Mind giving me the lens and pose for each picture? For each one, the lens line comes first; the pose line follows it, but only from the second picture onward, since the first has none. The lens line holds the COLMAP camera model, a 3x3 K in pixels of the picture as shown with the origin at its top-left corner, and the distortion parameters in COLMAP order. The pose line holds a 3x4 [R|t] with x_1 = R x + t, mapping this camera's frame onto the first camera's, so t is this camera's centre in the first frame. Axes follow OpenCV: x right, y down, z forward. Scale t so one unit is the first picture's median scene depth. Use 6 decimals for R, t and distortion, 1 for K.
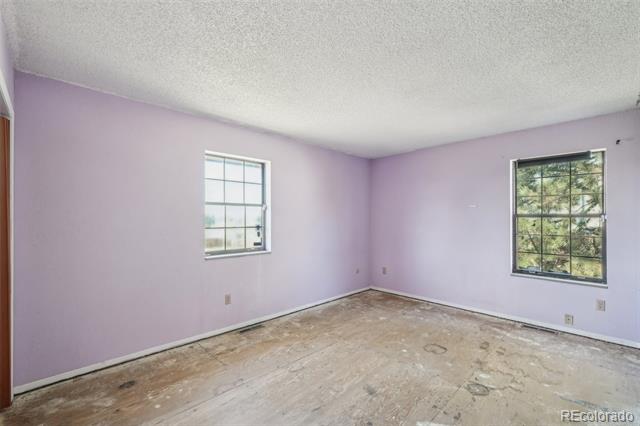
lens RADIAL K [[280.7, 0, 313.8], [0, 280.7, 218.5], [0, 0, 1]] dist [-0.001209, 0.000207]
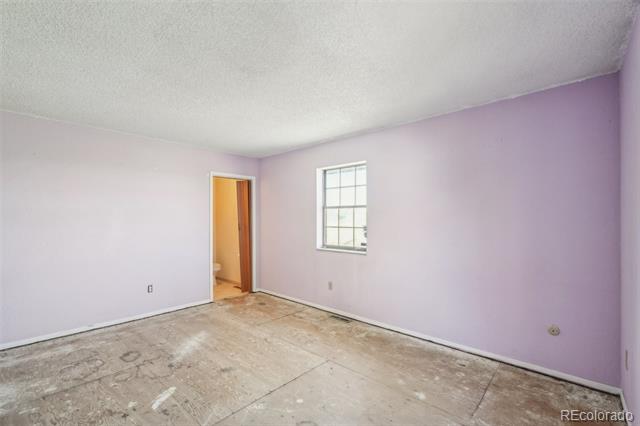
lens RADIAL K [[280.7, 0, 313.8], [0, 280.7, 218.5], [0, 0, 1]] dist [-0.001209, 0.000207]
pose [[0.064513, -0.000041, -0.997917, 0.858466], [0.000032, 1.000000, -0.000039, -0.003260], [0.997917, -0.000029, 0.064513, 0.803815]]
